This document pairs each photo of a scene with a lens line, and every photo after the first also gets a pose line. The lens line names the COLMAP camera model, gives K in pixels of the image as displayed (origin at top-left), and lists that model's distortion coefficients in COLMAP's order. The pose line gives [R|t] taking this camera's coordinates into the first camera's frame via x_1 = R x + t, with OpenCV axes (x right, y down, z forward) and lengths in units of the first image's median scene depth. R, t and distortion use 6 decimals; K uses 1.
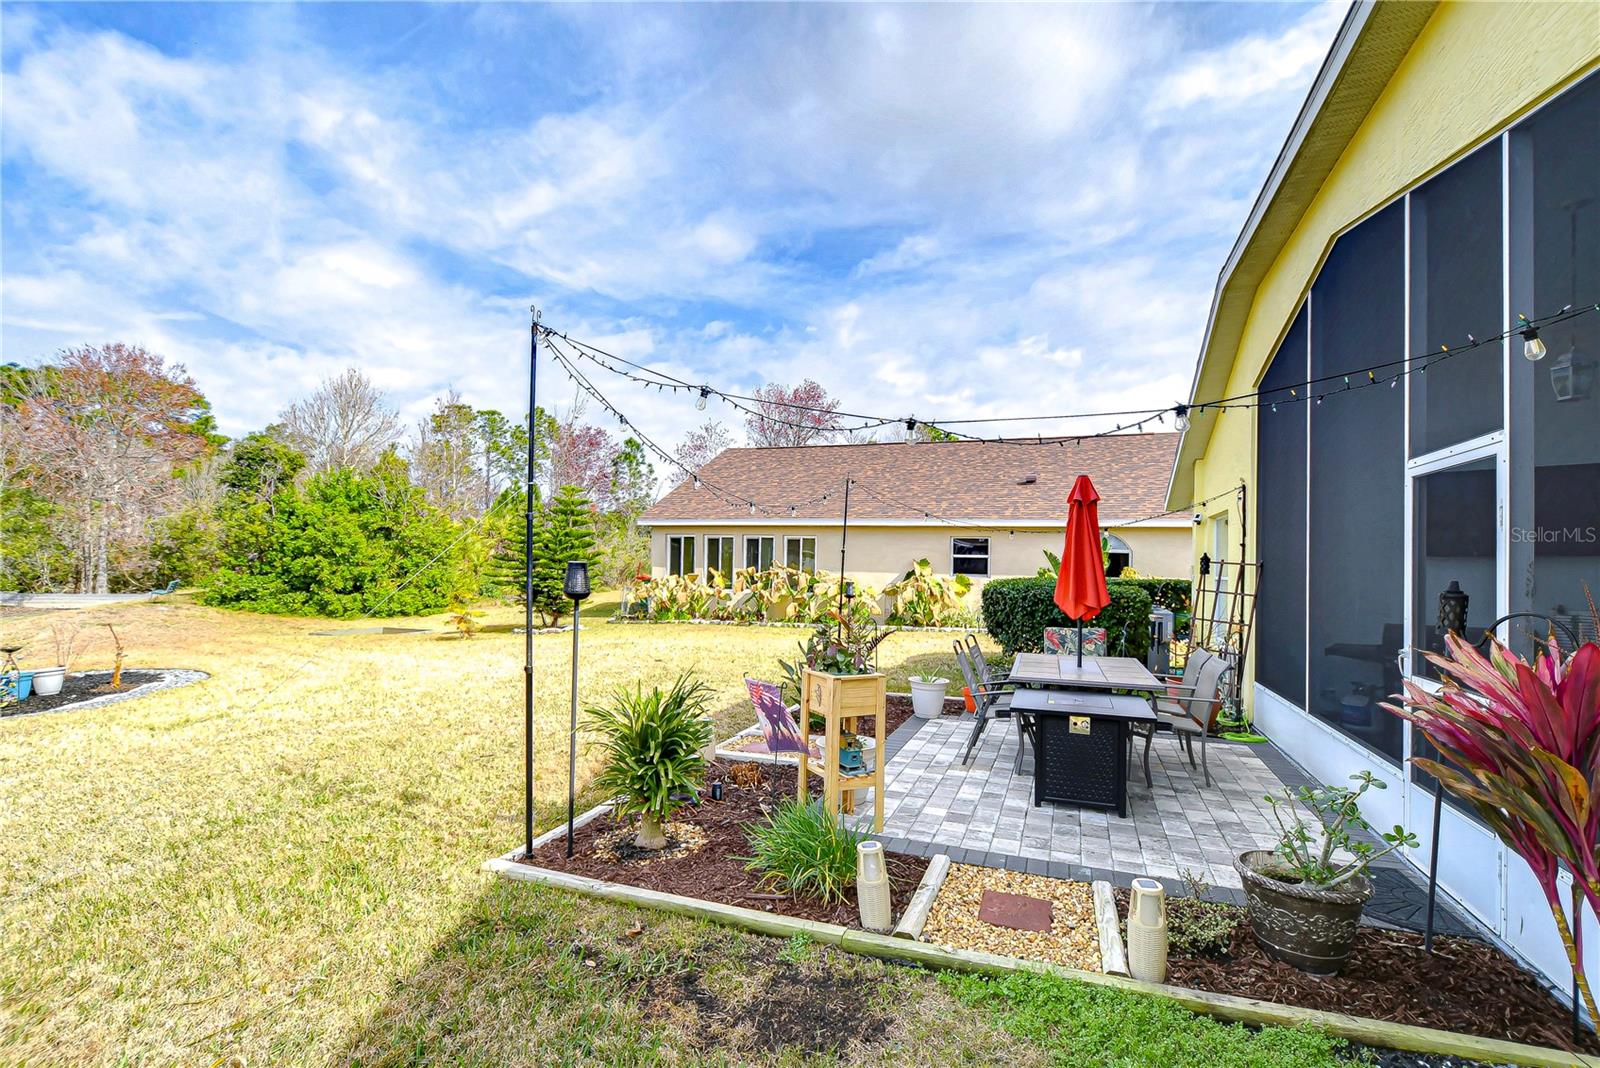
lens RADIAL K [[771.5, 0, 793.5], [0, 771.5, 551.6], [0, 0, 1]] dist [0.043167, -0.027152]
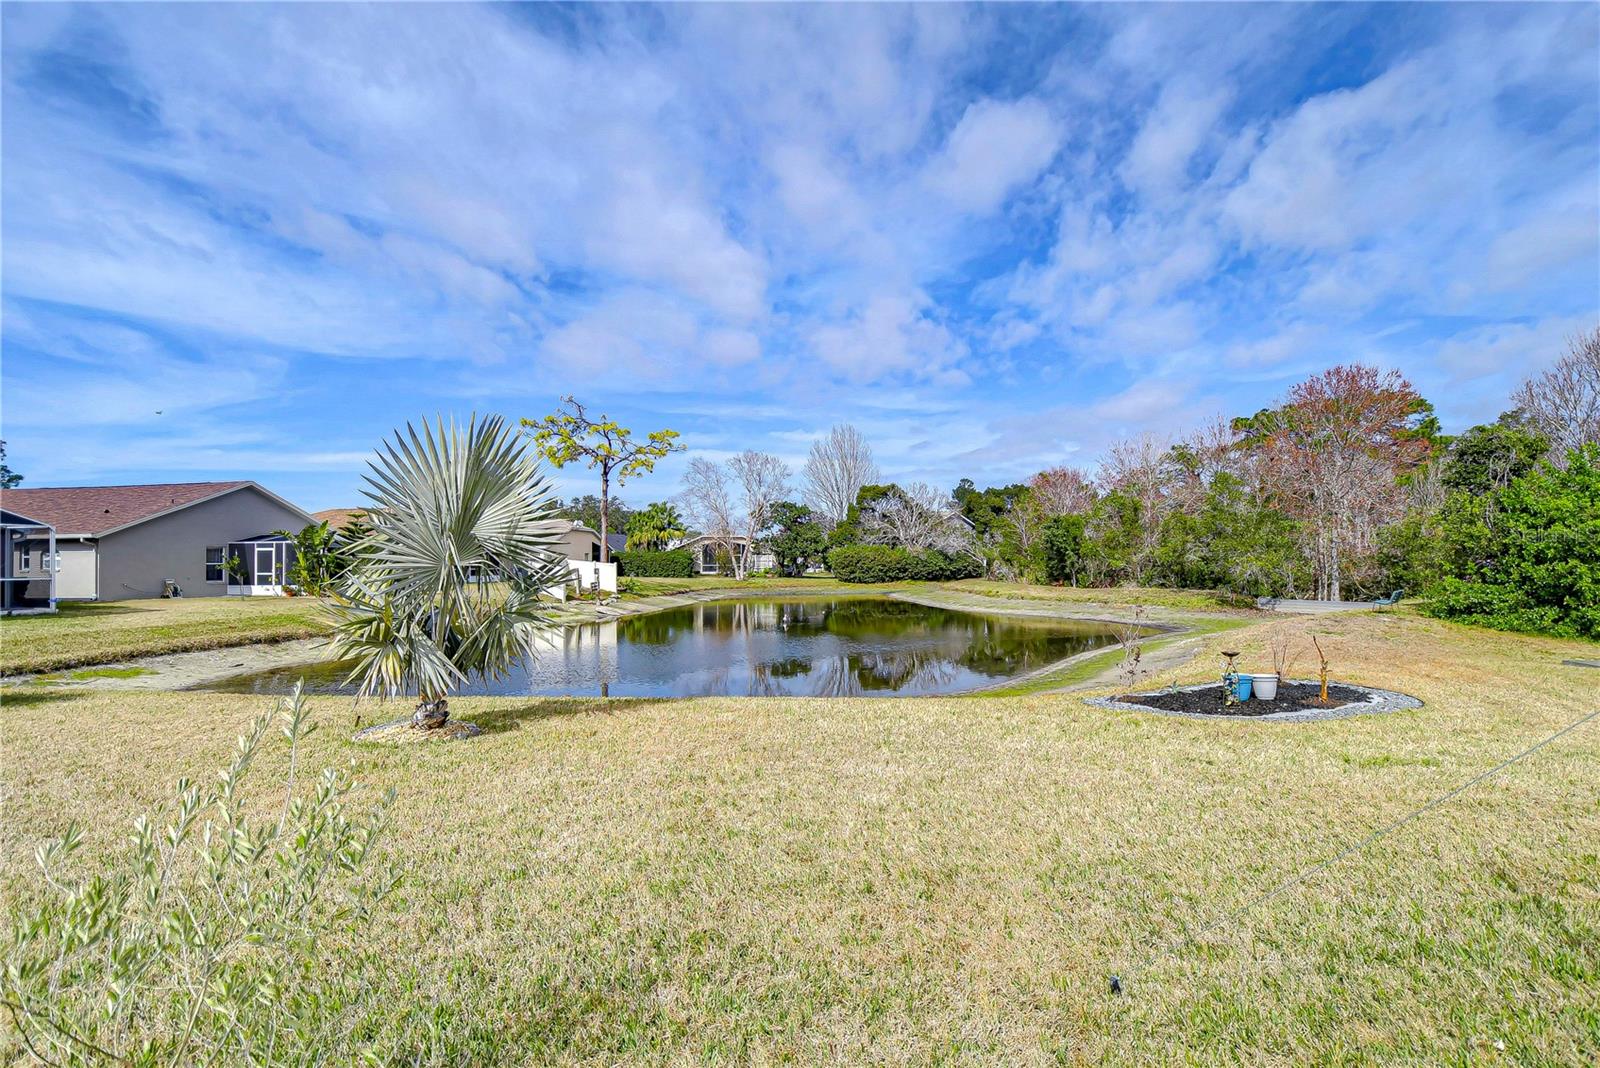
lens RADIAL K [[742.2, 0, 800.0], [0, 742.2, 534.0], [0, 0, 1]] dist [0.002464, -0.006492]
pose [[0.204771, -0.061850, -0.976854, -0.046343], [0.027444, 0.997972, -0.057434, 0.000569], [0.978425, -0.015048, 0.206053, 0.095410]]
